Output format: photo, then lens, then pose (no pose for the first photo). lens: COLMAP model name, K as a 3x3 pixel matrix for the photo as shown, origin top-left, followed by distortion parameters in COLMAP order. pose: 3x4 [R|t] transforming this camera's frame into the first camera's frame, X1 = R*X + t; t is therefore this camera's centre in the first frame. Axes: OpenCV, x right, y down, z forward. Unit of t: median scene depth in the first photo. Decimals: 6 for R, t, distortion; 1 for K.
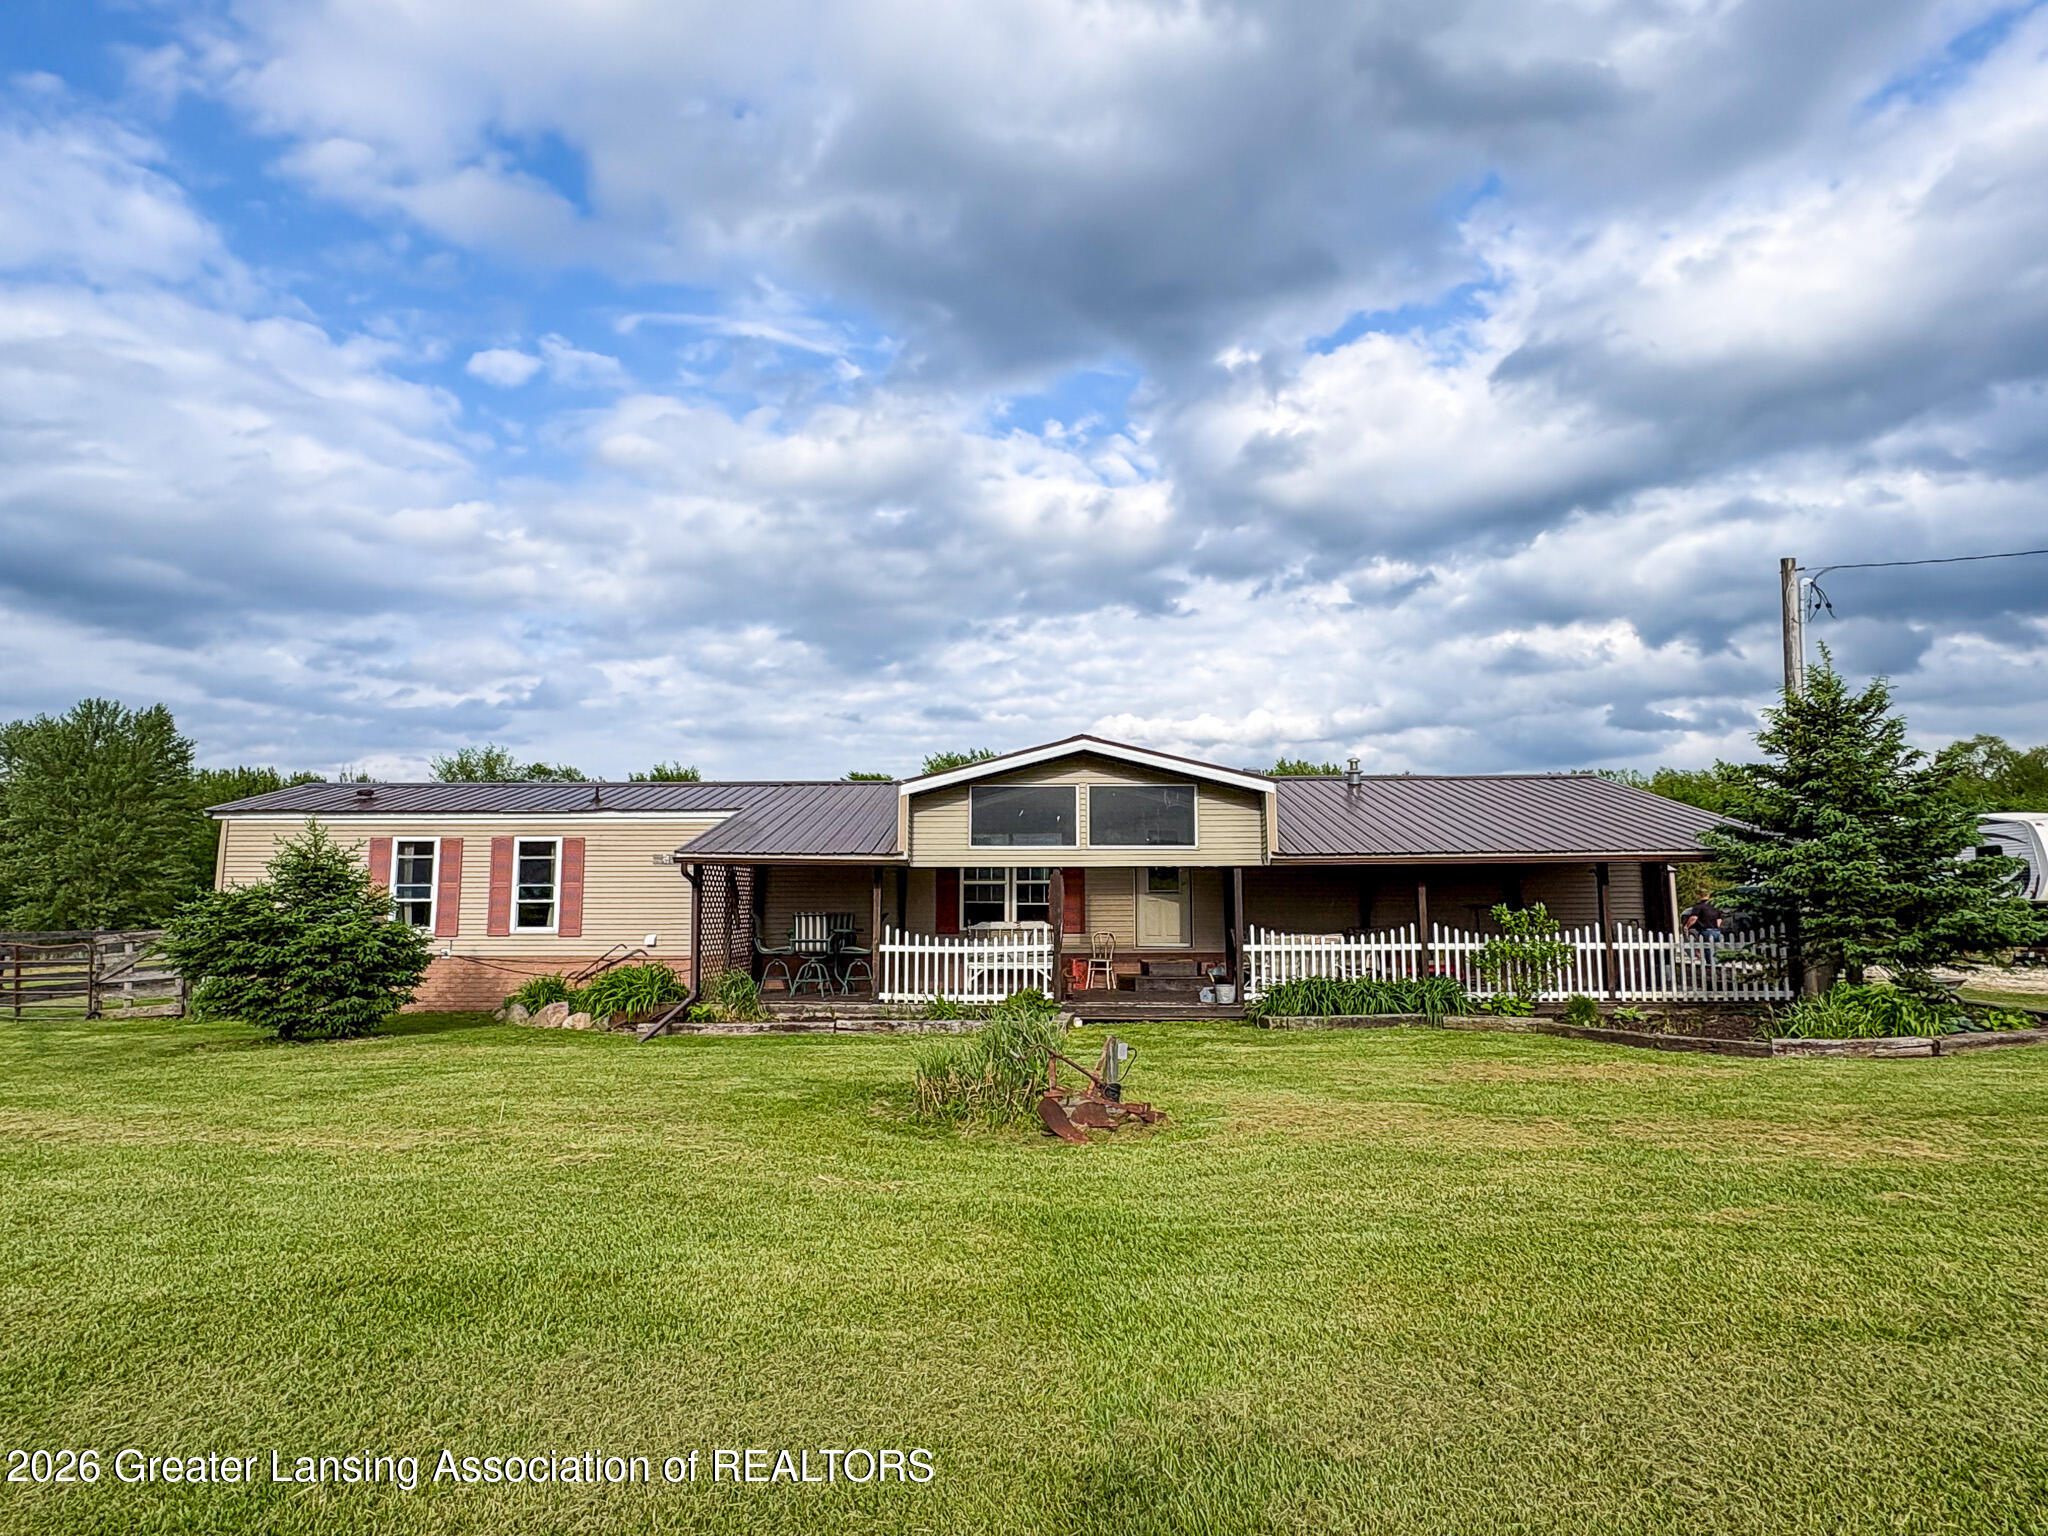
lens RADIAL K [[1144.8, 0, 1024.0], [0, 1144.8, 768.0], [0, 0, 1]] dist [-0.002956, -0.000207]
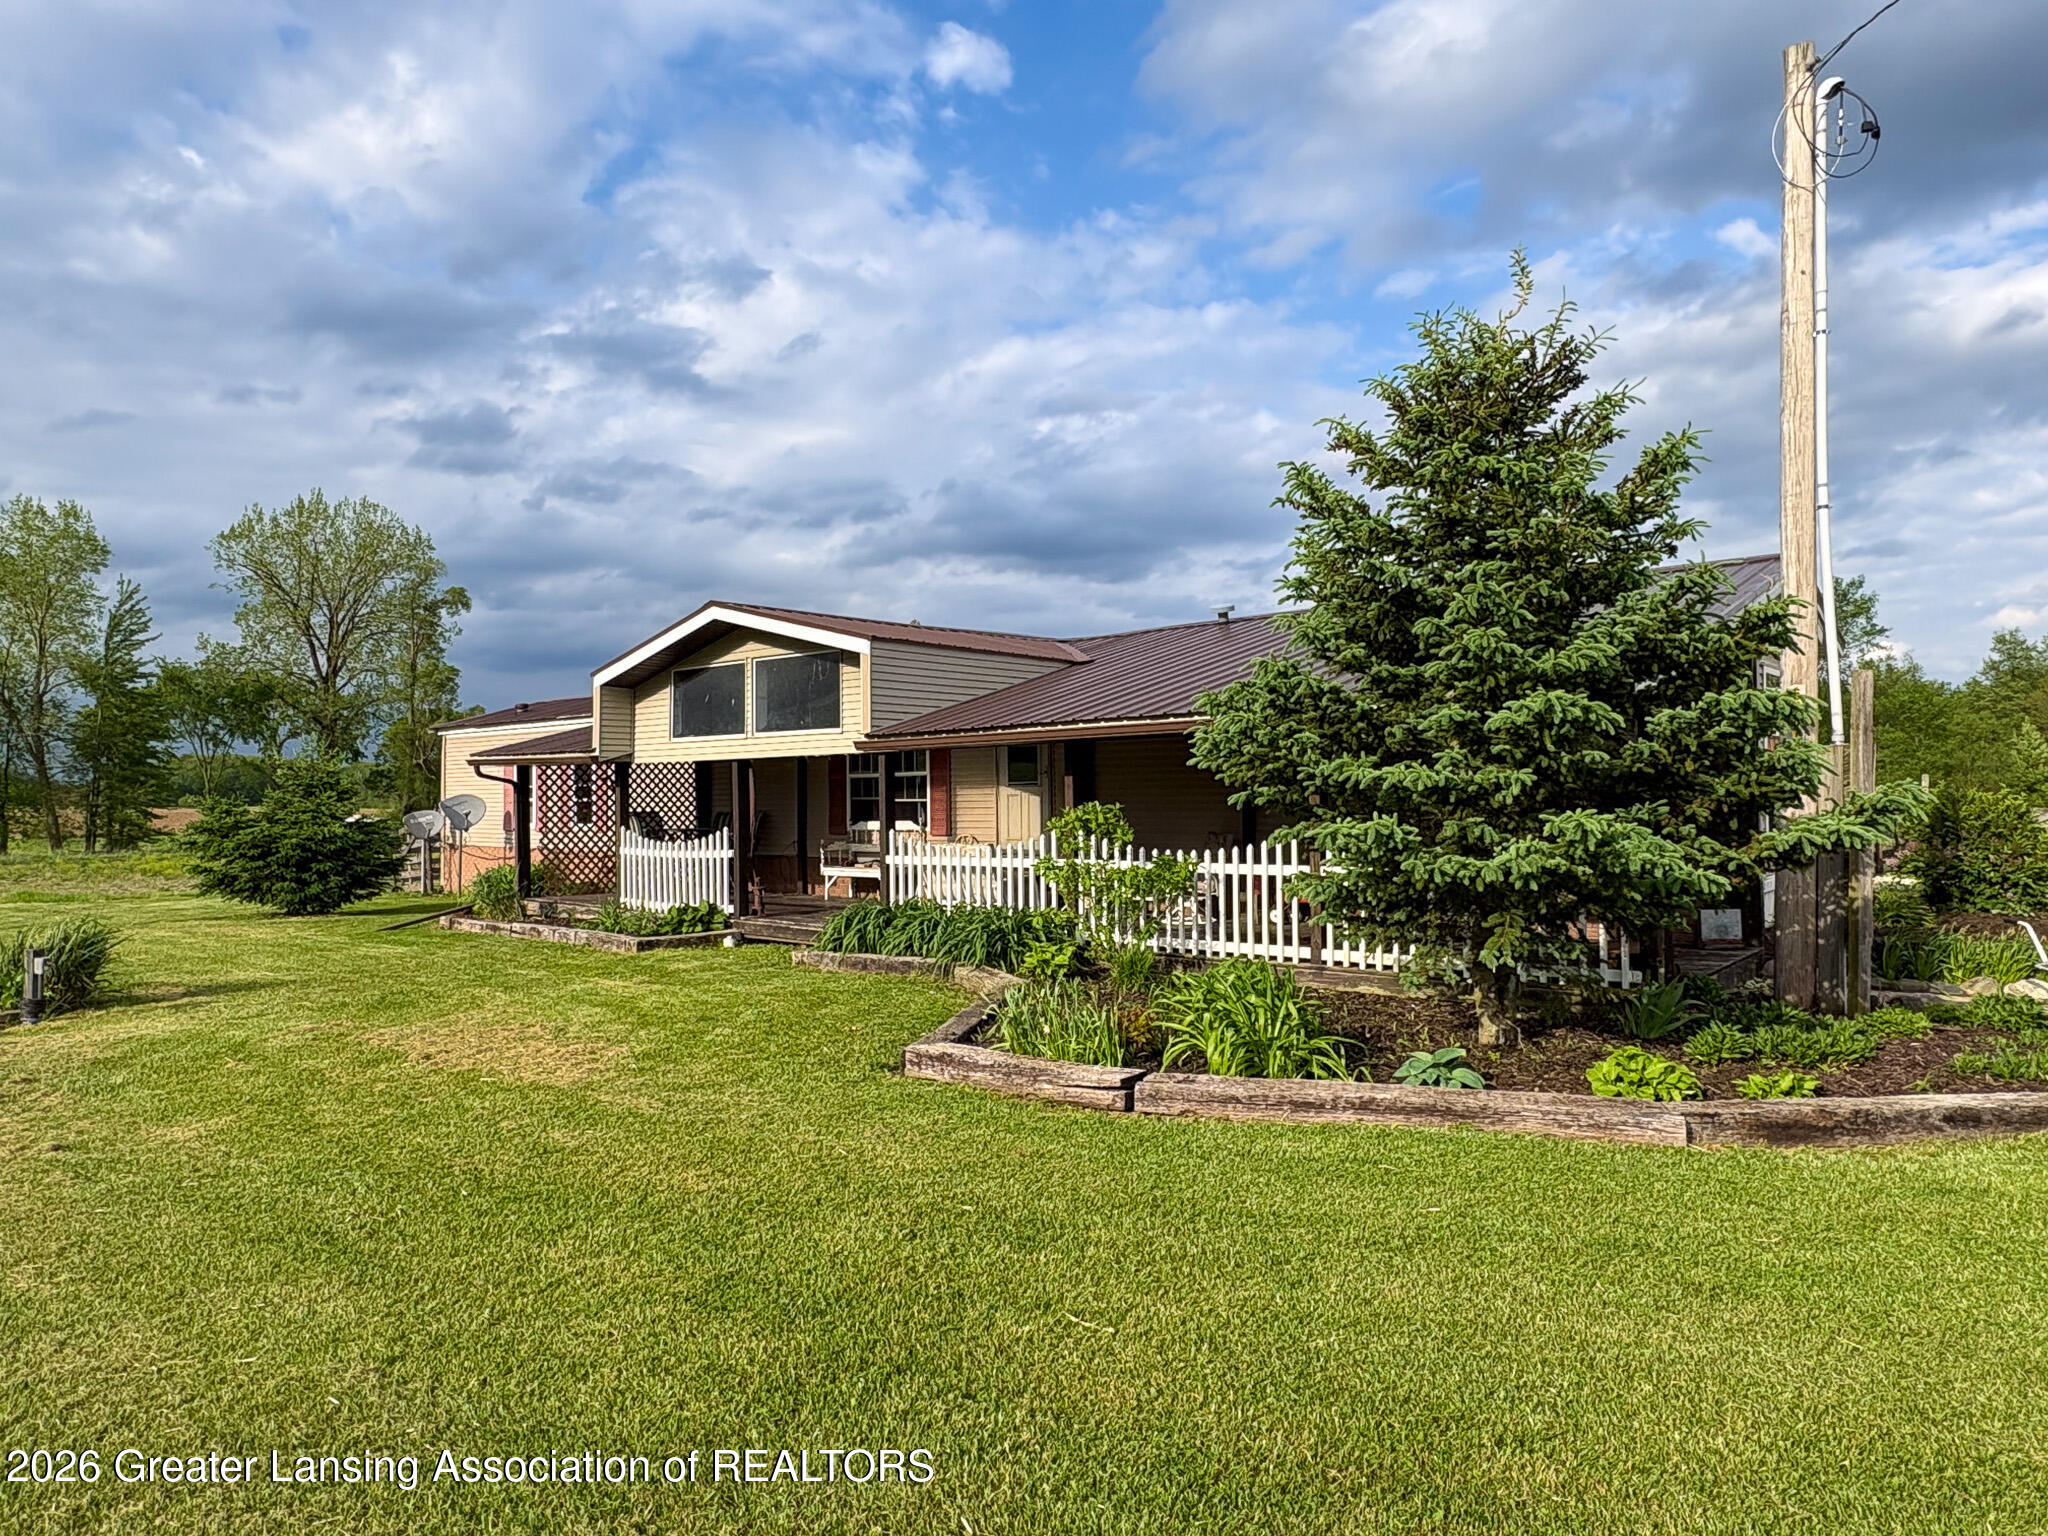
lens RADIAL K [[1325.0, 0, 1024.0], [0, 1325.0, 768.0], [0, 0, 1]] dist [0.001154, 0.000127]
pose [[0.760902, -0.021678, -0.648505, 0.821475], [0.091116, 0.993108, 0.073712, 0.038899], [0.642438, -0.115177, 0.757633, 0.389510]]
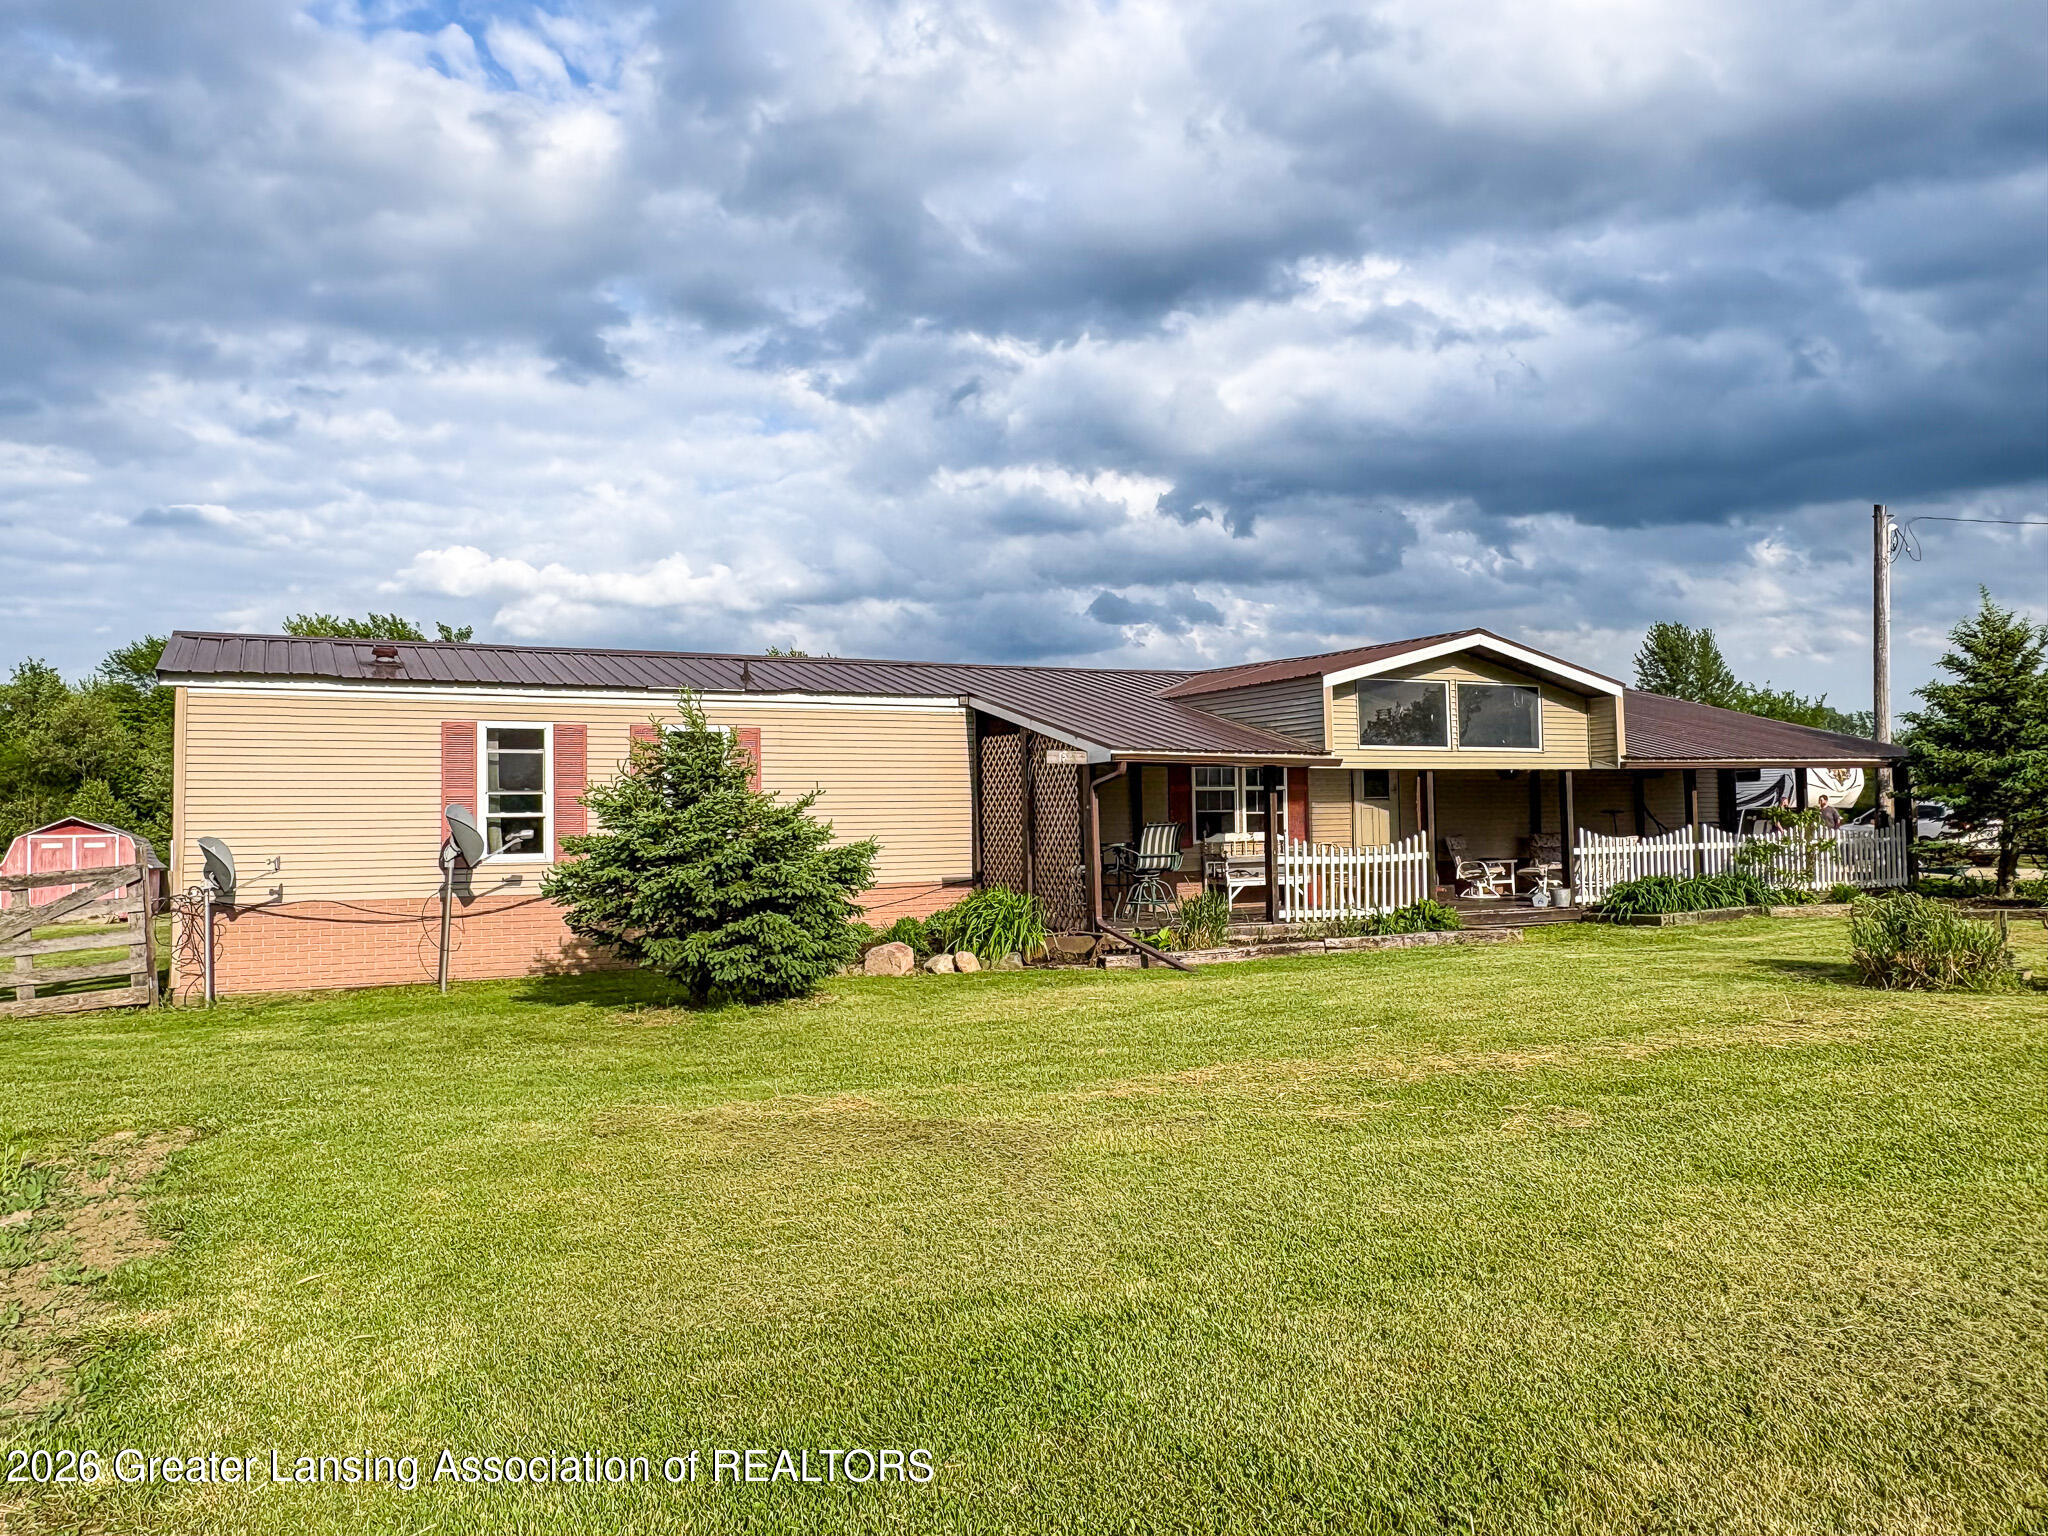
lens RADIAL K [[1633.1, 0, 1024.0], [0, 1633.1, 768.0], [0, 0, 1]] dist [0.003457, -0.000357]
pose [[0.849379, 0.005829, 0.527751, -0.950374], [-0.047705, 0.996694, 0.065769, 0.013059], [-0.525622, -0.081040, 0.846849, 0.046043]]
